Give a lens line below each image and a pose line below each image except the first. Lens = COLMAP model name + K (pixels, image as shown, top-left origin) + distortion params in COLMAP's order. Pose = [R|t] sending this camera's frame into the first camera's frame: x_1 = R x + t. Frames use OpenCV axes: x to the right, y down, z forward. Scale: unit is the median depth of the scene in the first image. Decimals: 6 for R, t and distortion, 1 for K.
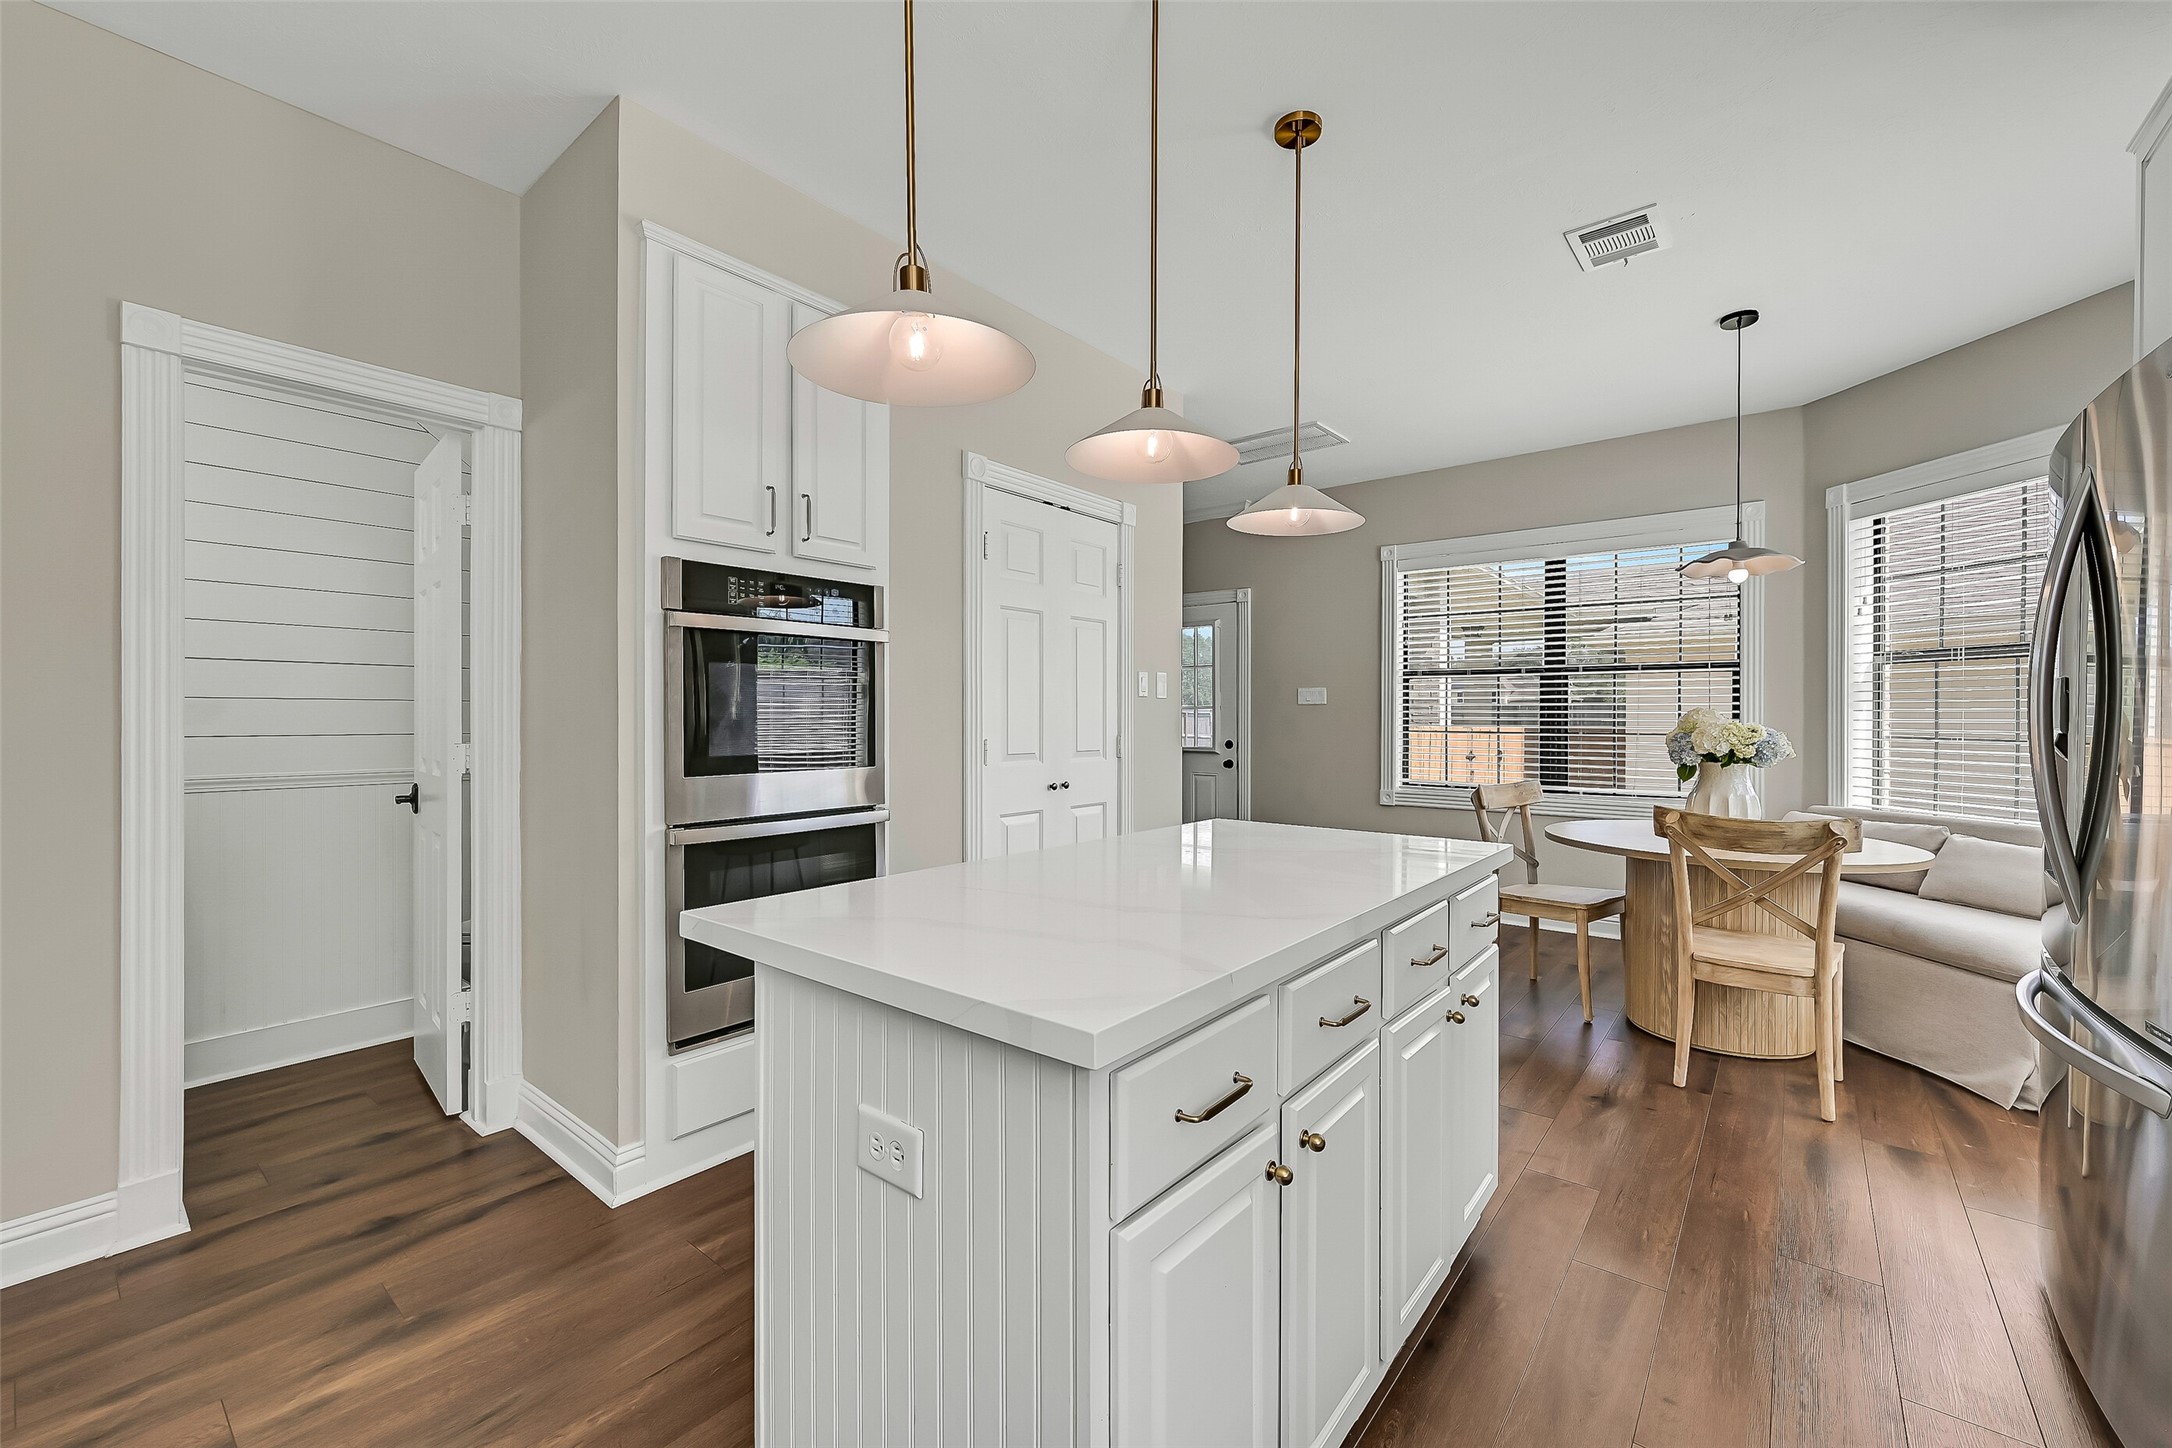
lens RADIAL K [[867.4, 0, 1081.8], [0, 867.4, 719.8], [0, 0, 1]] dist [-0.000912, -0.000327]
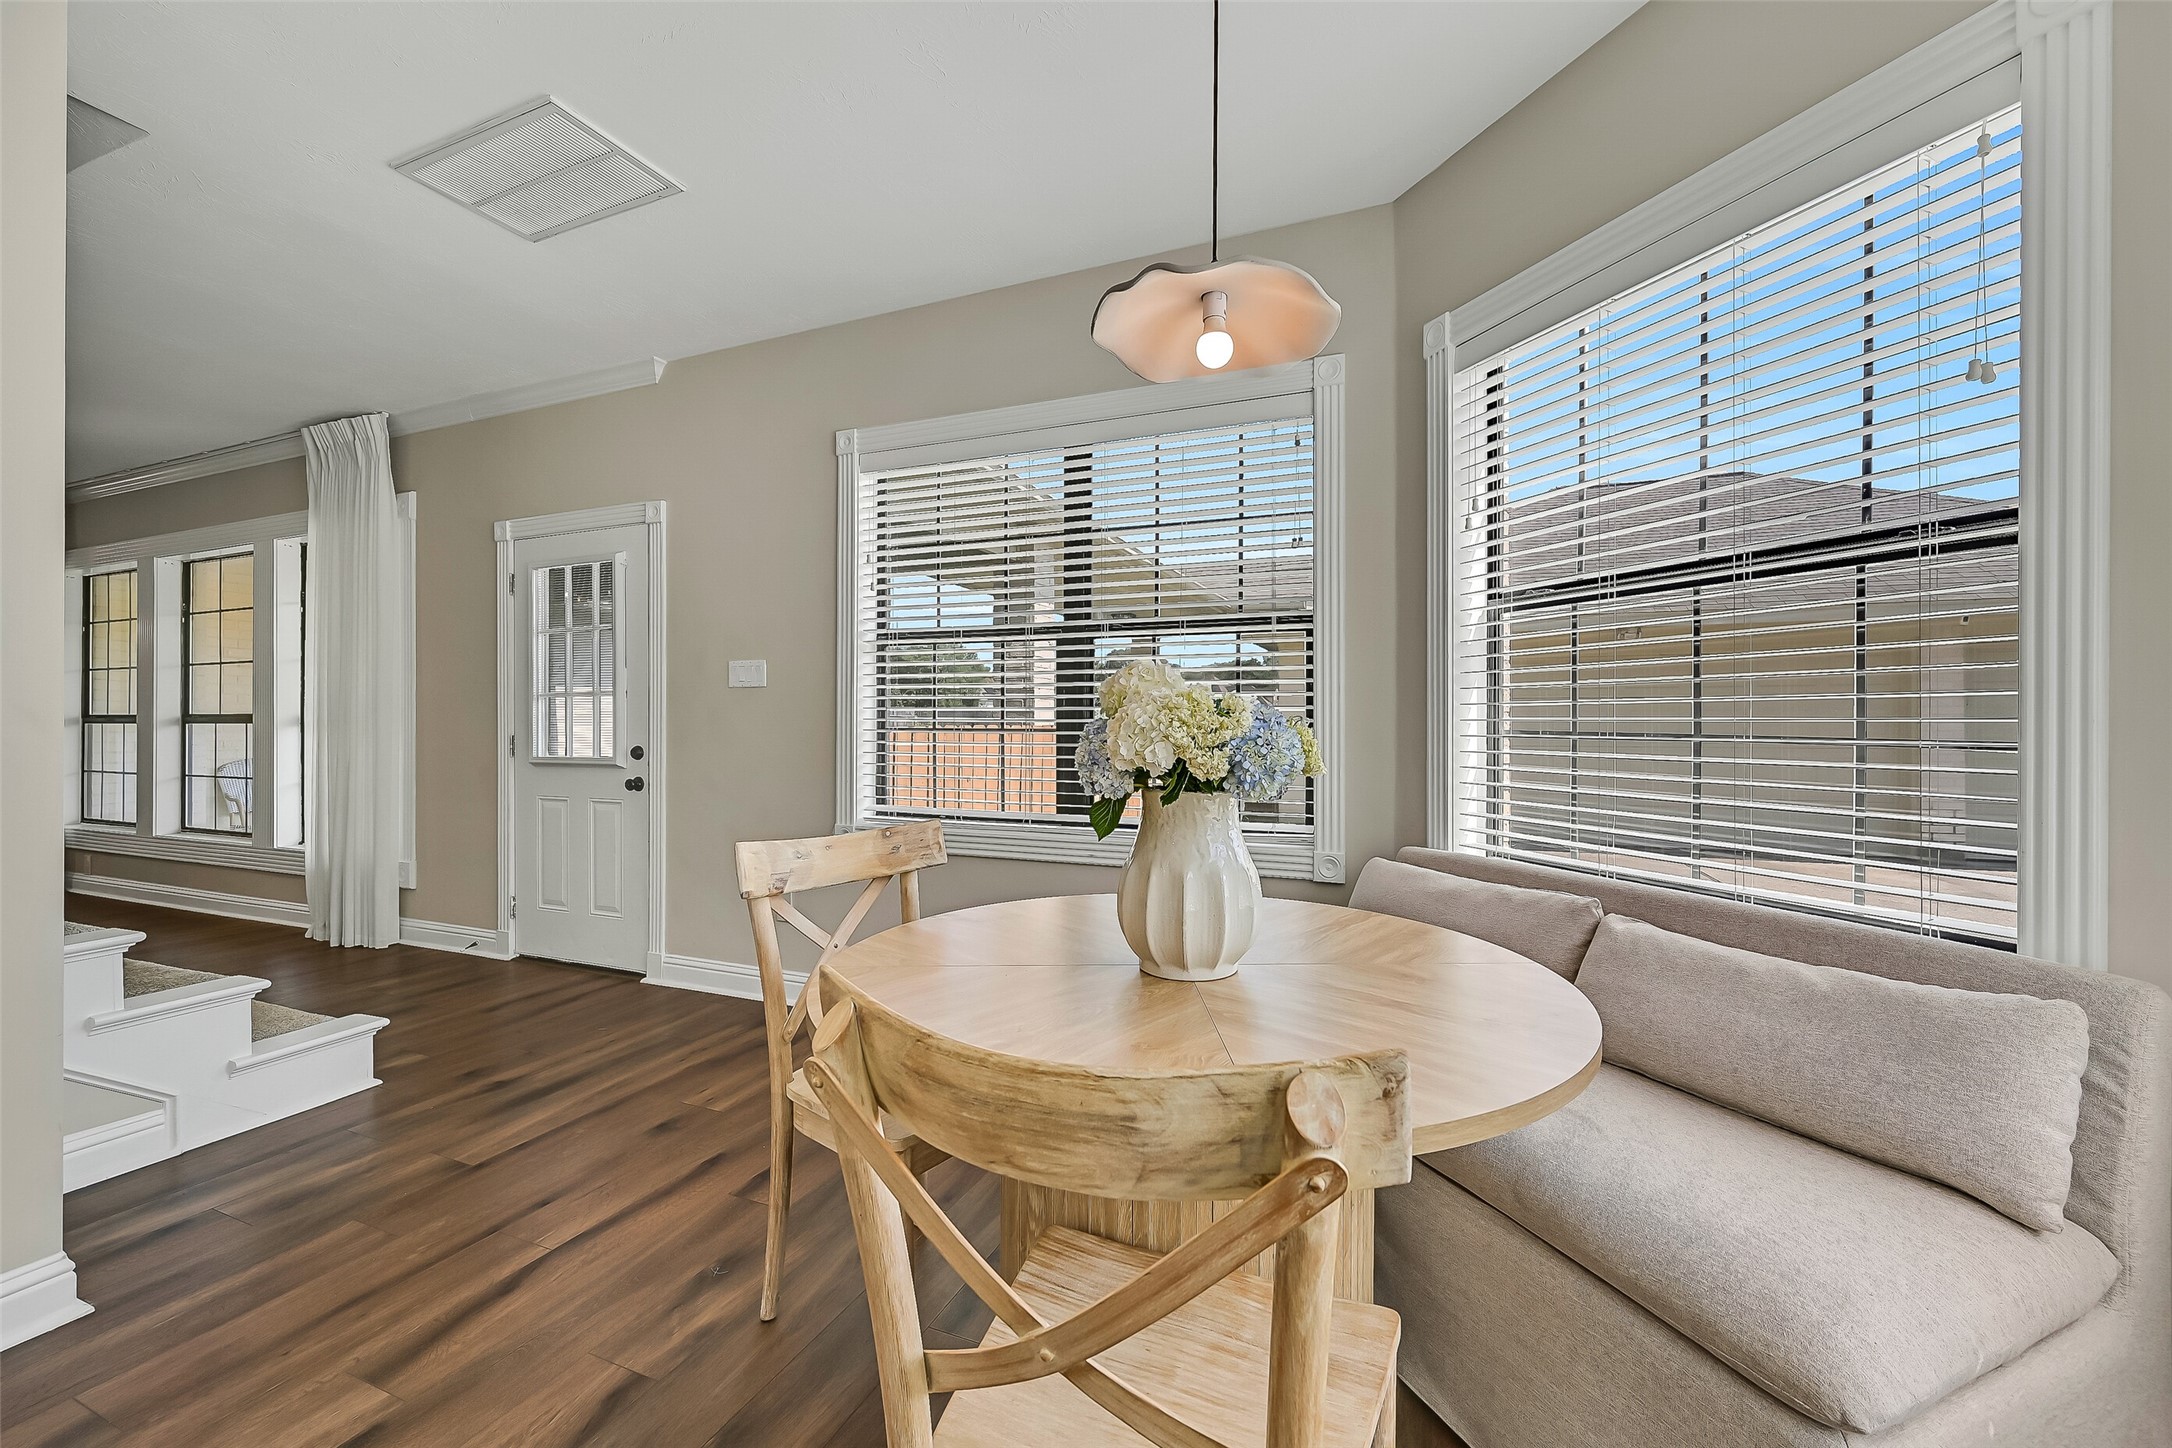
lens RADIAL K [[867.4, 0, 1080.4], [0, 867.4, 720.9], [0, 0, 1]] dist [-0.000912, -0.000327]
pose [[0.958913, 0.000198, 0.283701, 0.470557], [0.001333, 0.999986, -0.005201, 0.014887], [-0.283698, 0.005365, 0.958899, 0.502136]]
